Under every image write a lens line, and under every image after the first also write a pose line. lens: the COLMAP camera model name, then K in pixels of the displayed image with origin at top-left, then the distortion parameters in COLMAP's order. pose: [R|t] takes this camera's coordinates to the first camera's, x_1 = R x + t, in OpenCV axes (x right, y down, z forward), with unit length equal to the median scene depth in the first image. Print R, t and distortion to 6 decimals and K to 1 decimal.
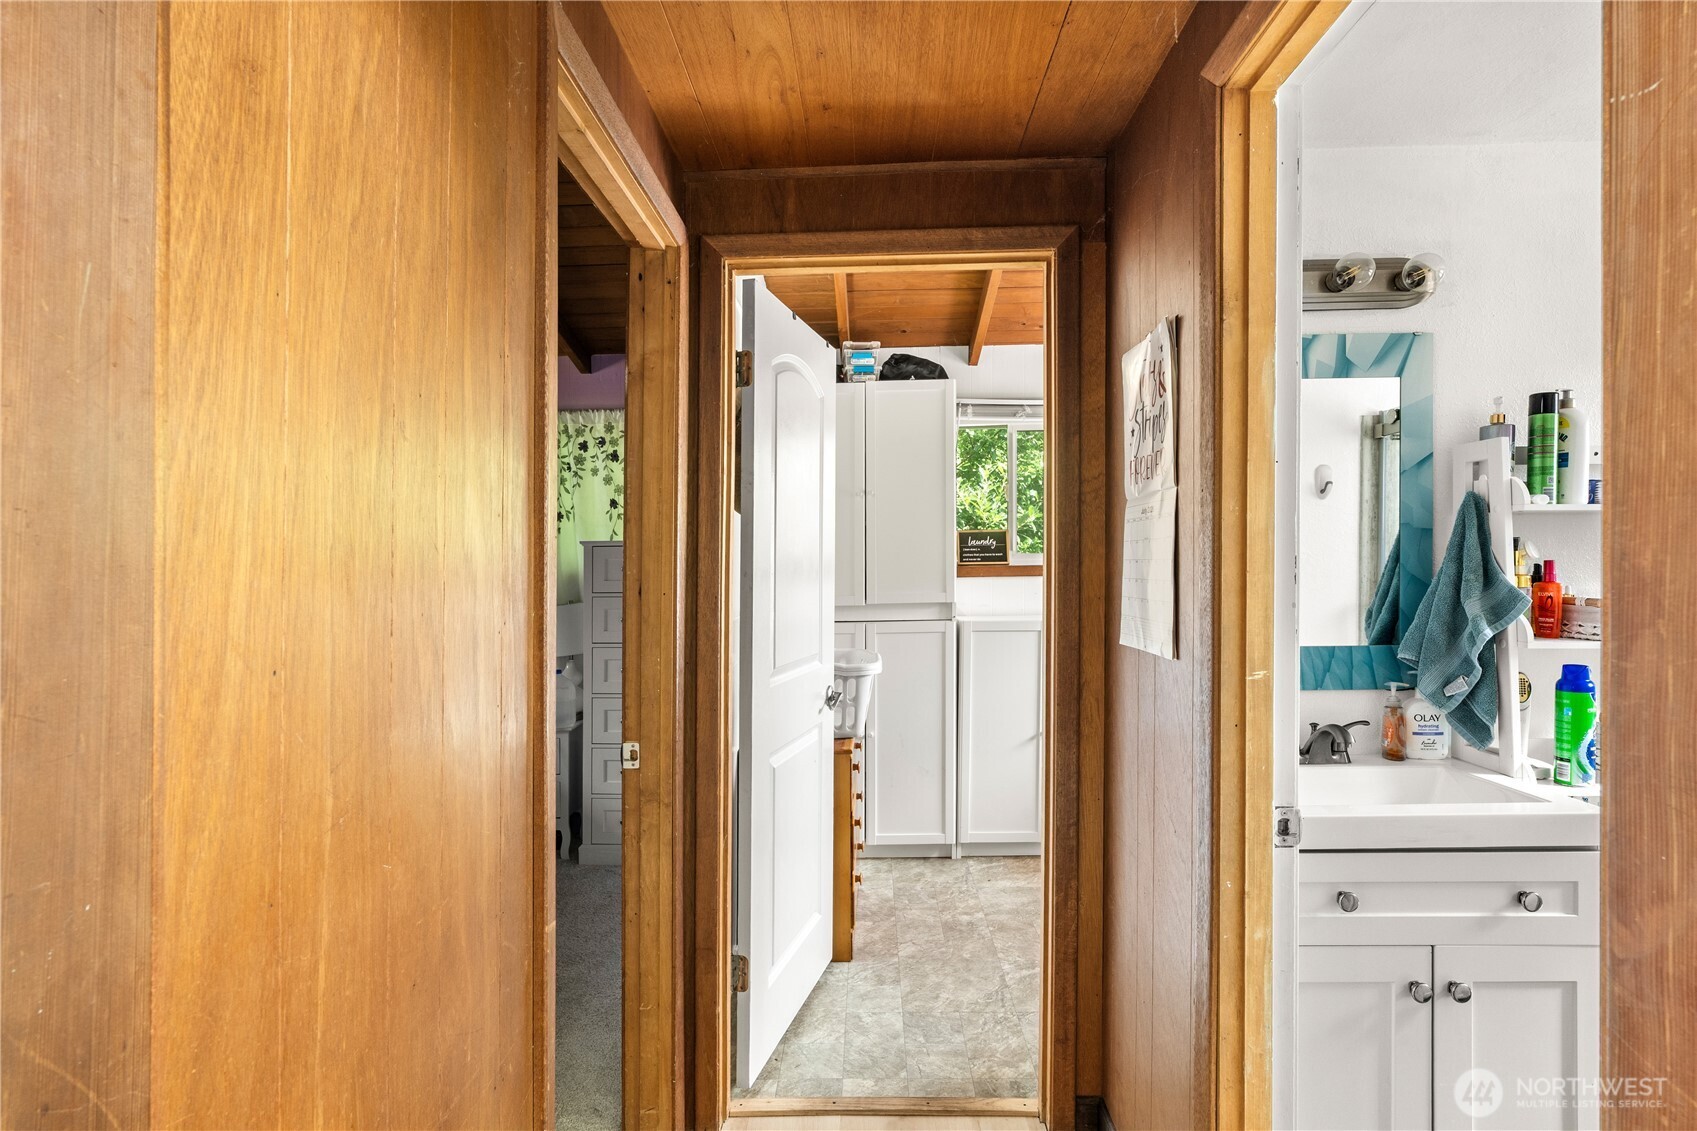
lens RADIAL K [[878.5, 0, 855.8], [0, 878.5, 577.9], [0, 0, 1]] dist [-0.006649, 0.003497]
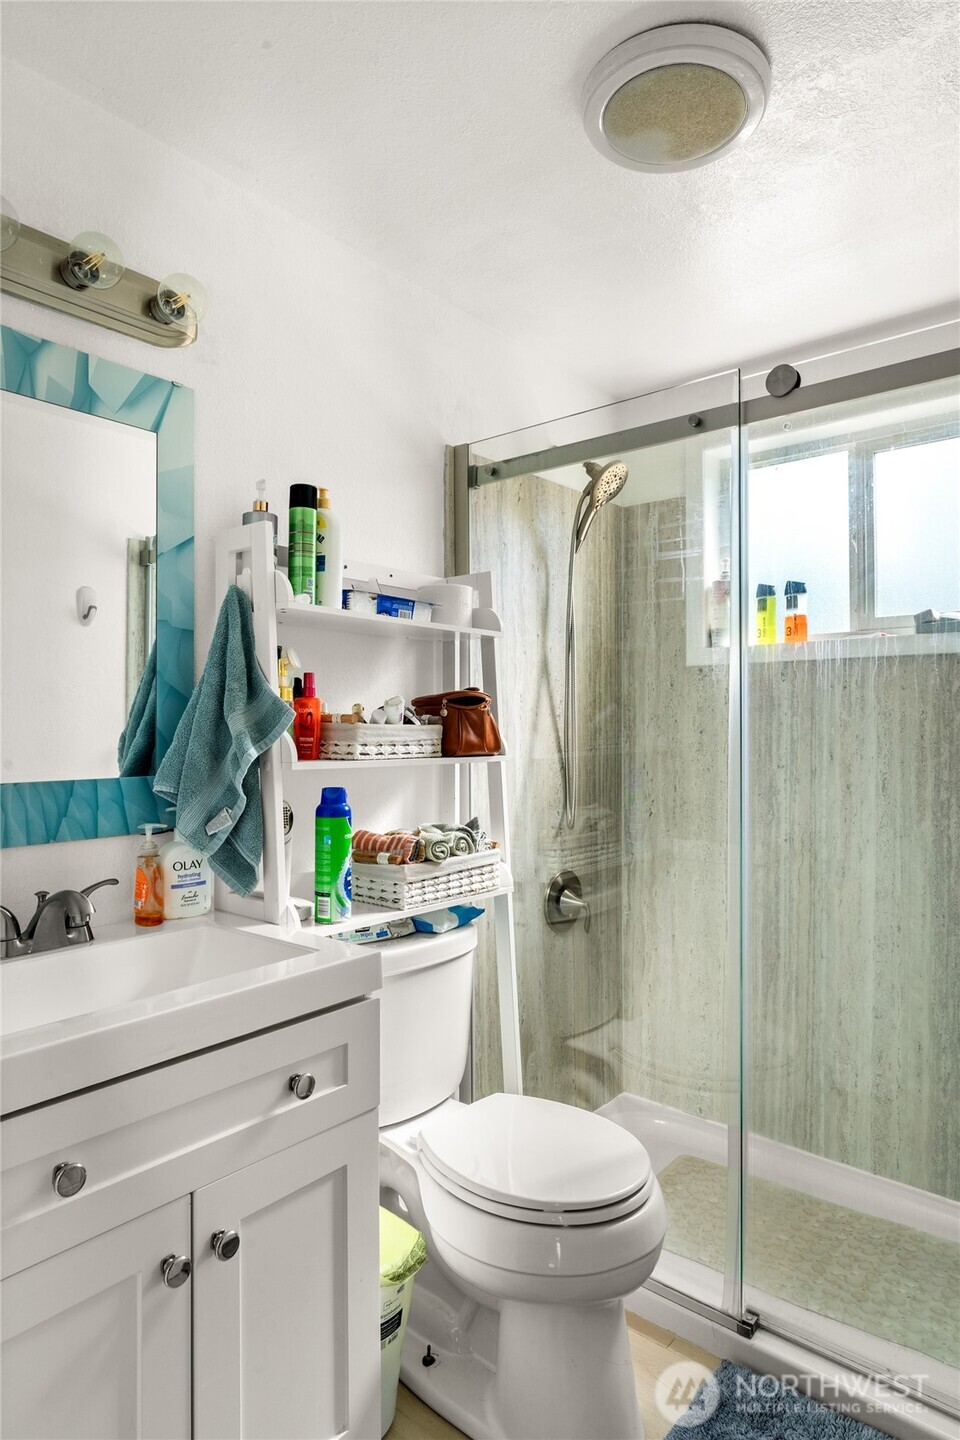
lens RADIAL K [[867.8, 0, 481.3], [0, 867.8, 731.2], [0, 0, 1]] dist [-0.002964, 0.002304]
pose [[0.625984, 0.005004, 0.779820, 0.211280], [0.006054, 0.999918, -0.011276, 0.050375], [-0.779812, 0.011780, 0.625902, 0.308814]]
